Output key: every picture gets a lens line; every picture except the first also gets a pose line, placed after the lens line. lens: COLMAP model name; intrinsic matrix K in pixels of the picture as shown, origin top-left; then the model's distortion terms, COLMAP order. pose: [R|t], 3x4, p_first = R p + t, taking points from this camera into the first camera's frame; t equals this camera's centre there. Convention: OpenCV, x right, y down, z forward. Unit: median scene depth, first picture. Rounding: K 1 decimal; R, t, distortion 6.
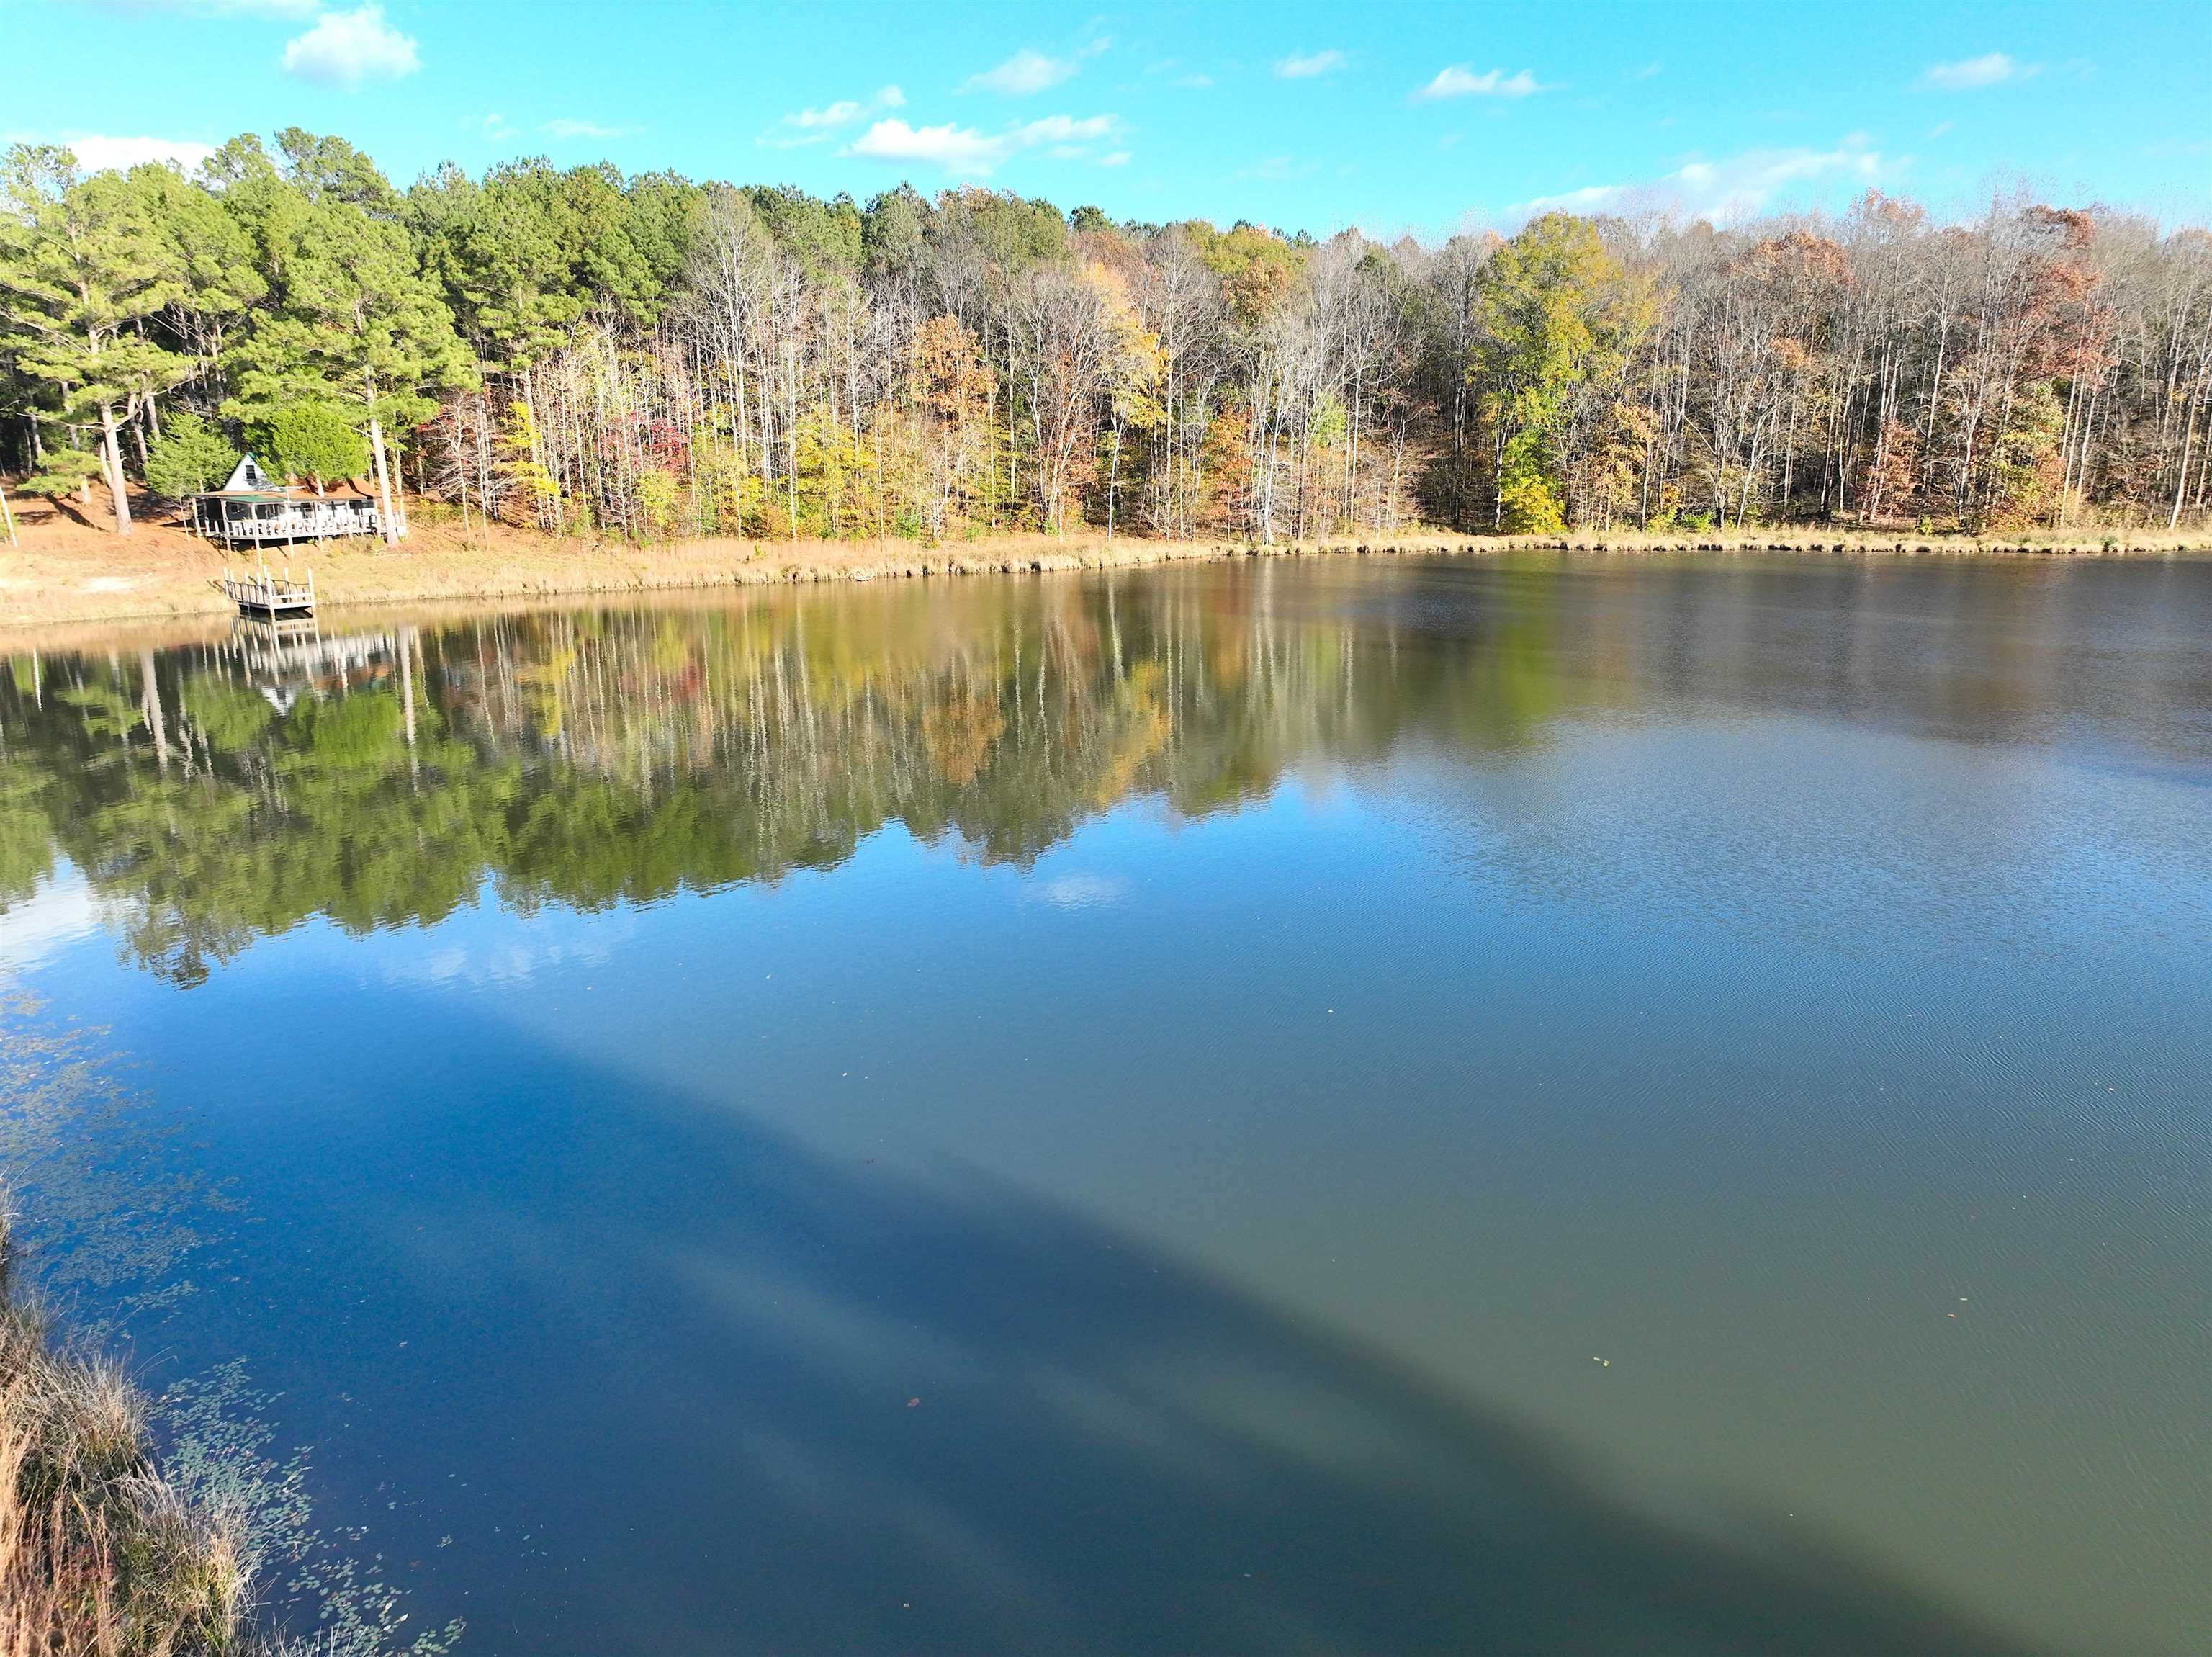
lens RADIAL K [[1516.6, 0, 1093.9], [0, 1516.6, 825.7], [0, 0, 1]] dist [-0.003088, -0.002312]
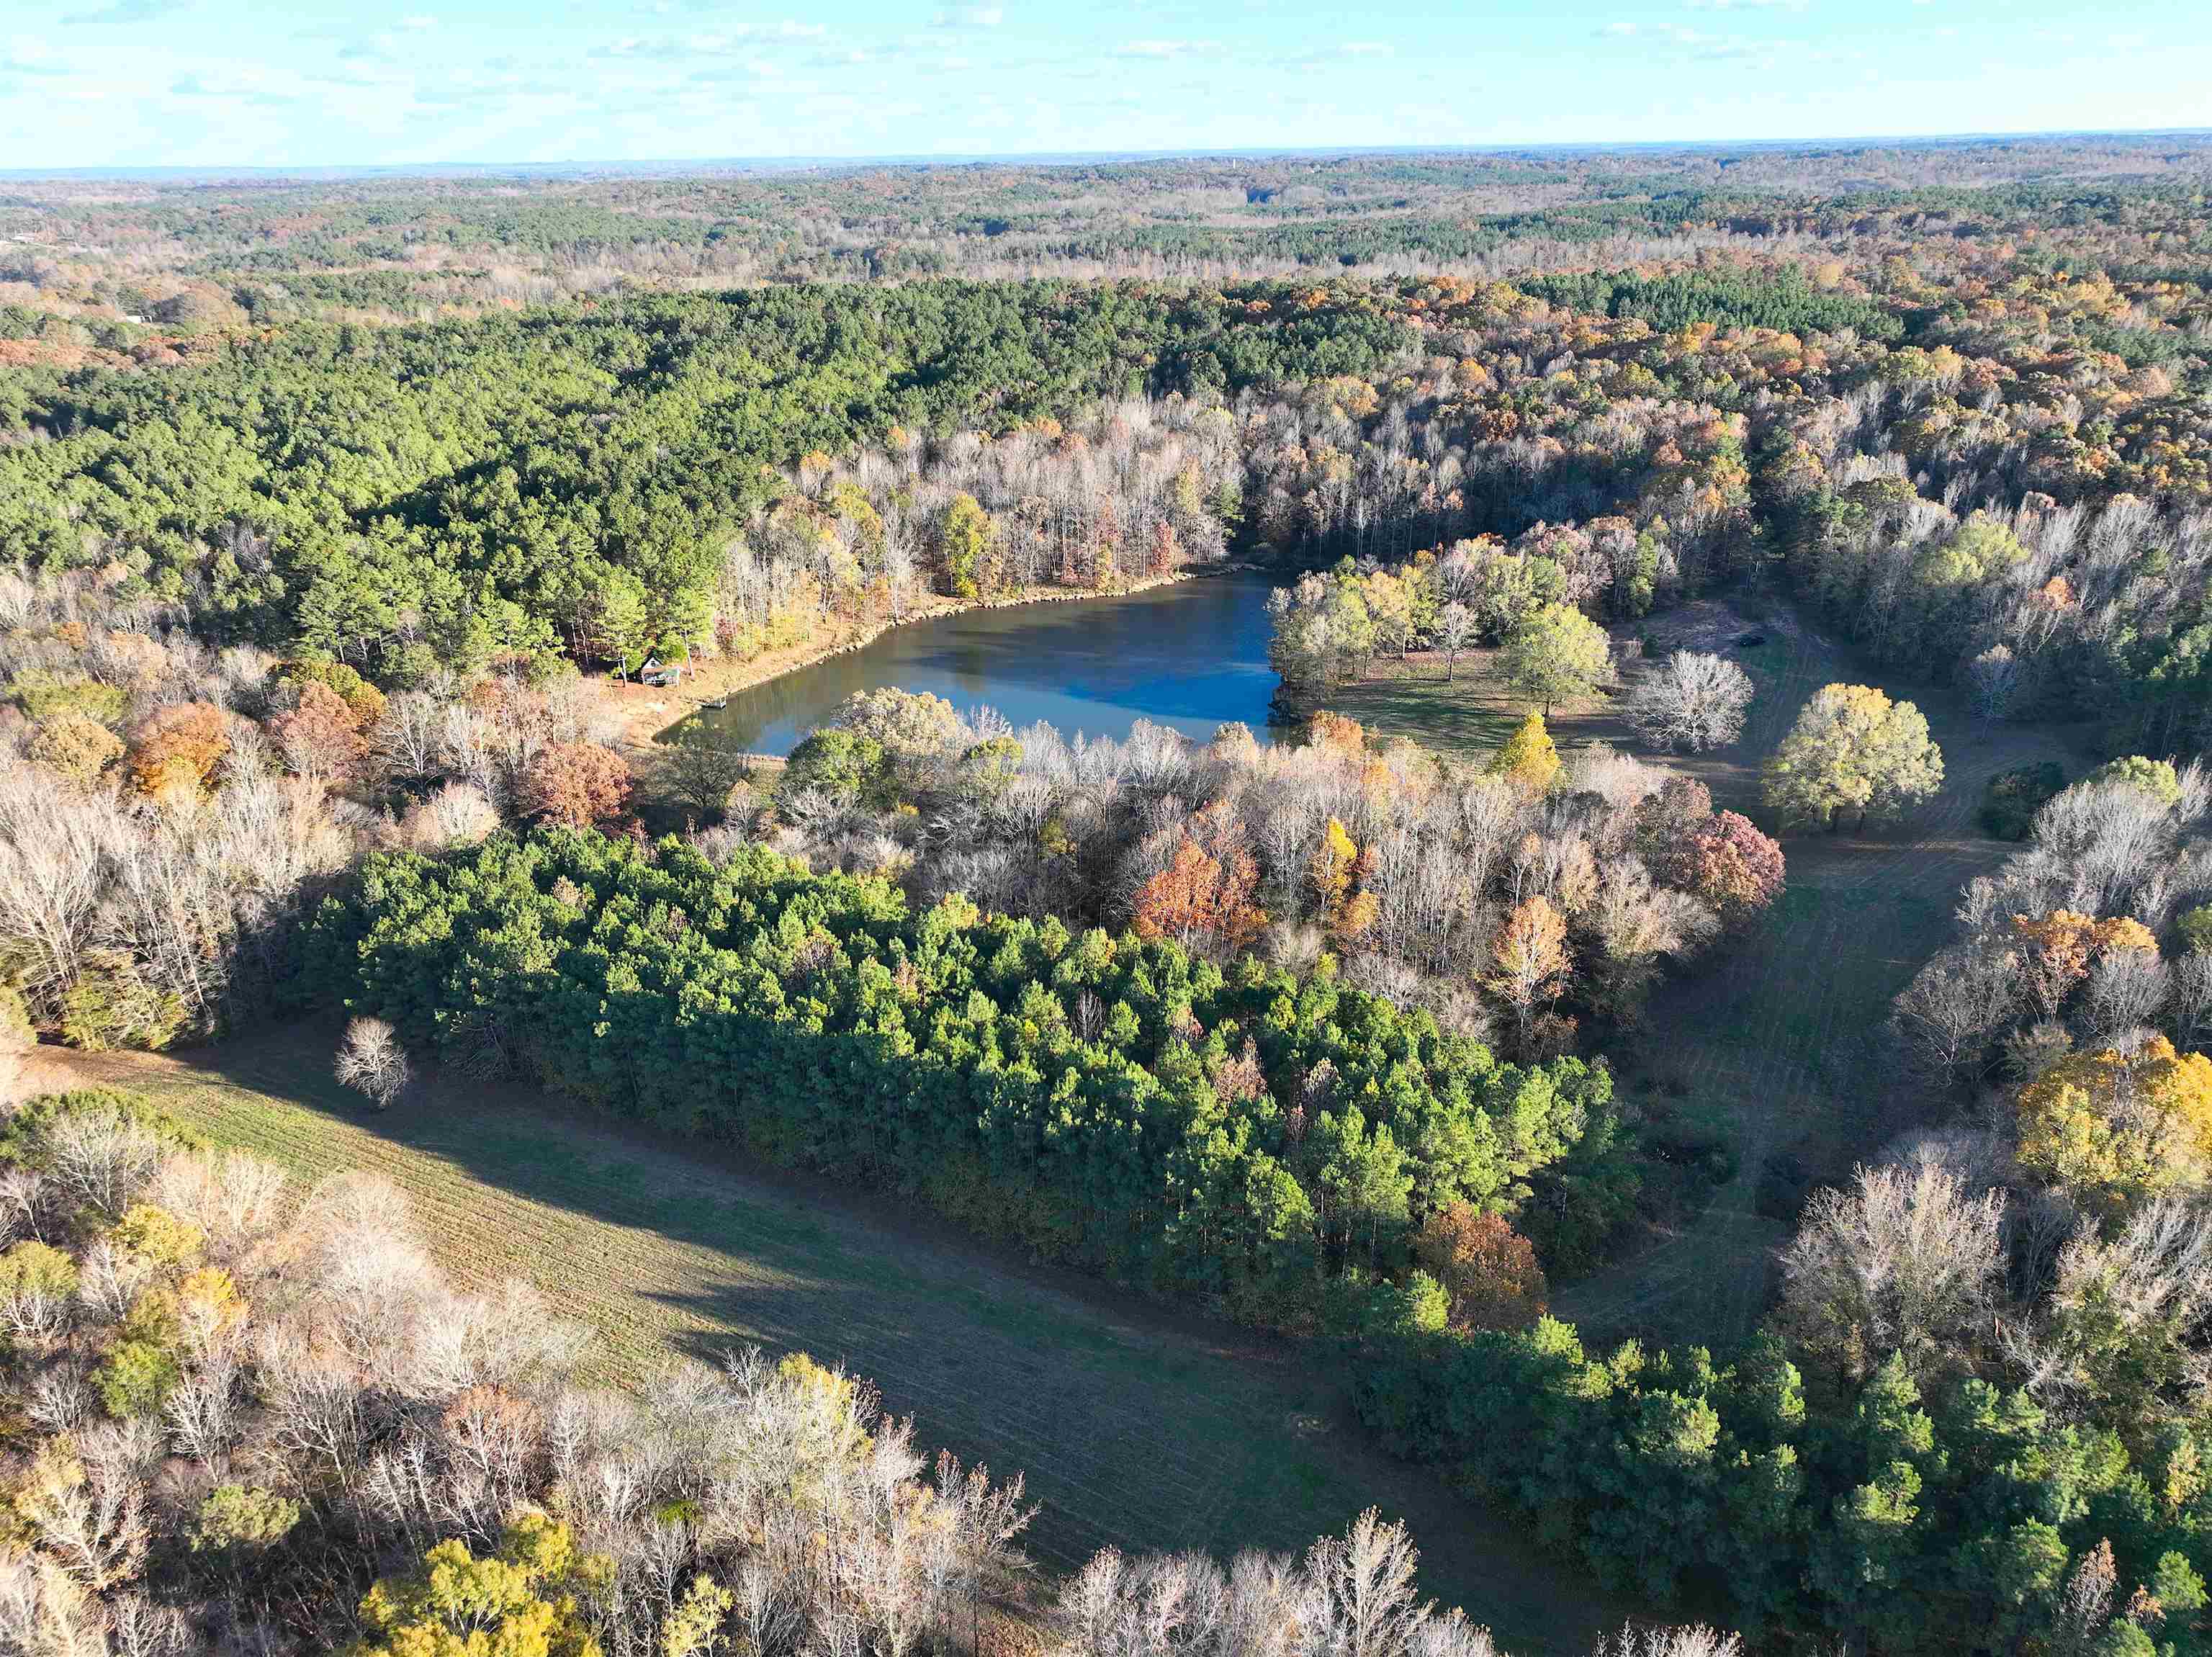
lens RADIAL K [[1516.6, 0, 1111.3], [0, 1516.6, 825.9], [0, 0, 1]] dist [-0.003088, -0.002312]
pose [[0.864051, -0.203736, 0.460334, -1.046622], [0.125225, 0.972687, 0.195446, -0.330744], [-0.487580, -0.111229, 0.865964, -2.001811]]
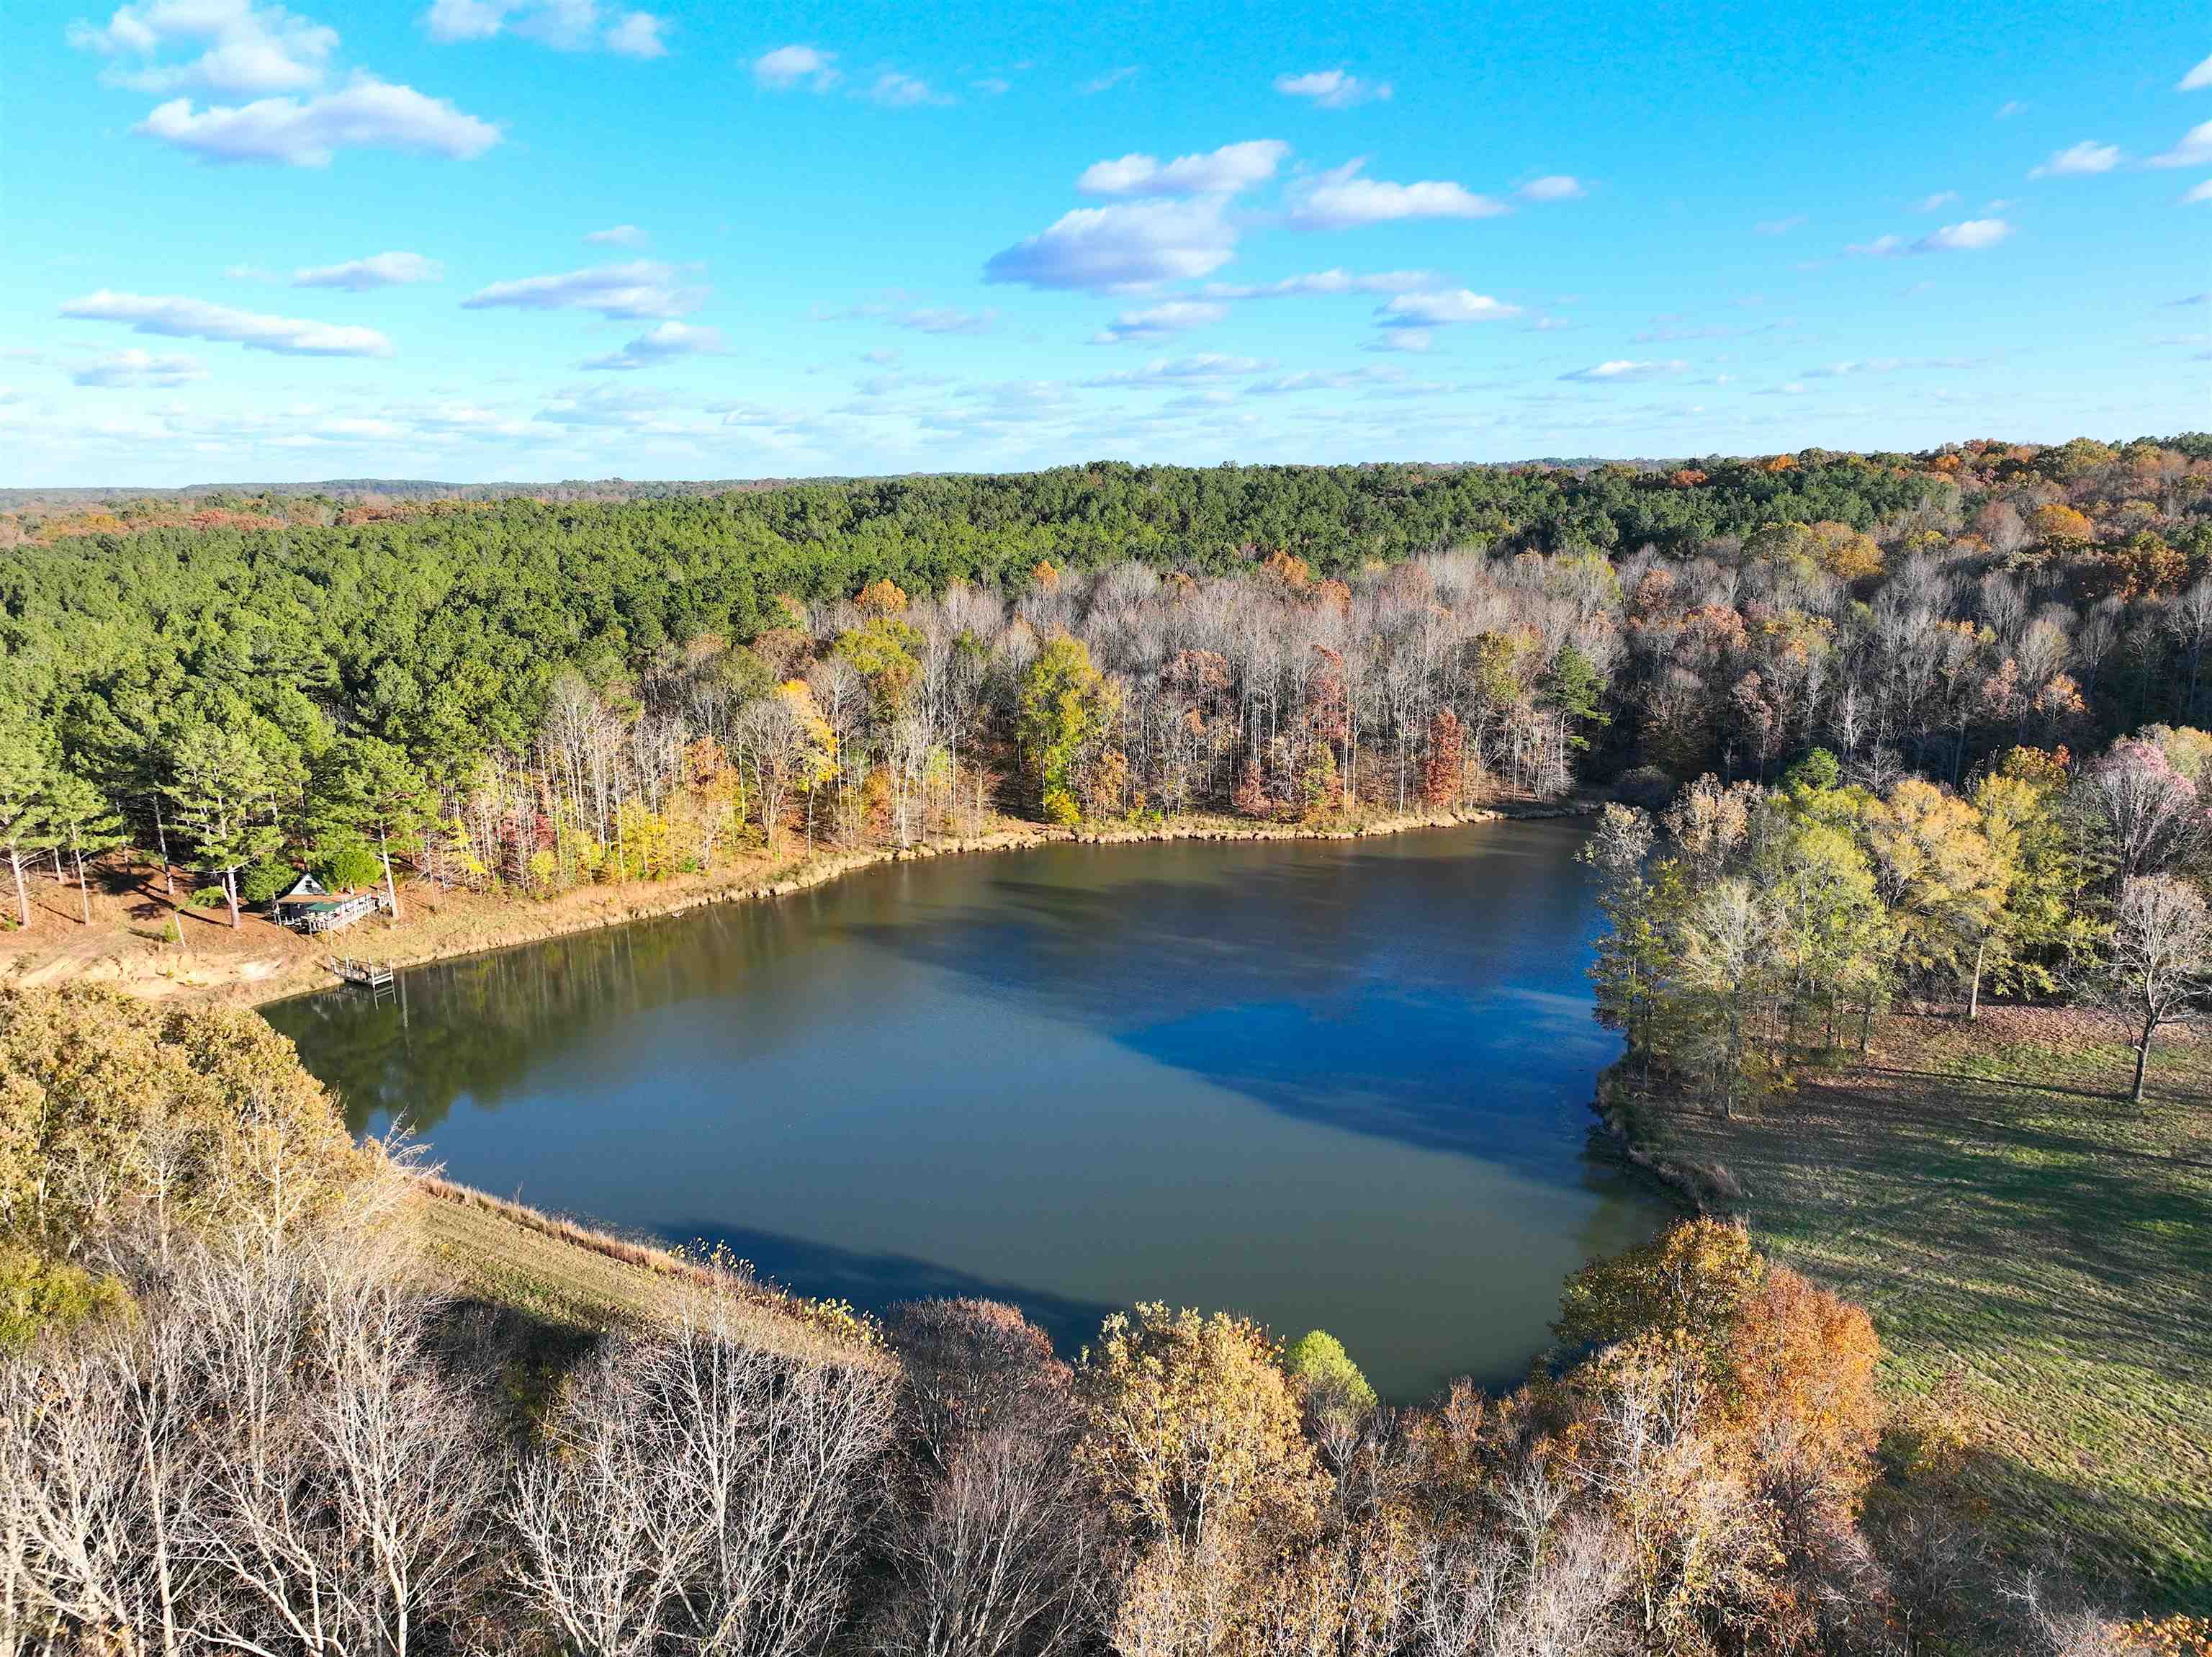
lens RADIAL K [[1516.6, 0, 1107.2], [0, 1516.6, 813.6], [0, 0, 1]] dist [-0.003088, -0.002312]
pose [[0.972576, -0.053814, 0.226276, -0.046284], [0.061273, 0.997781, -0.026063, -0.169227], [-0.224371, 0.039213, 0.973715, -0.702279]]
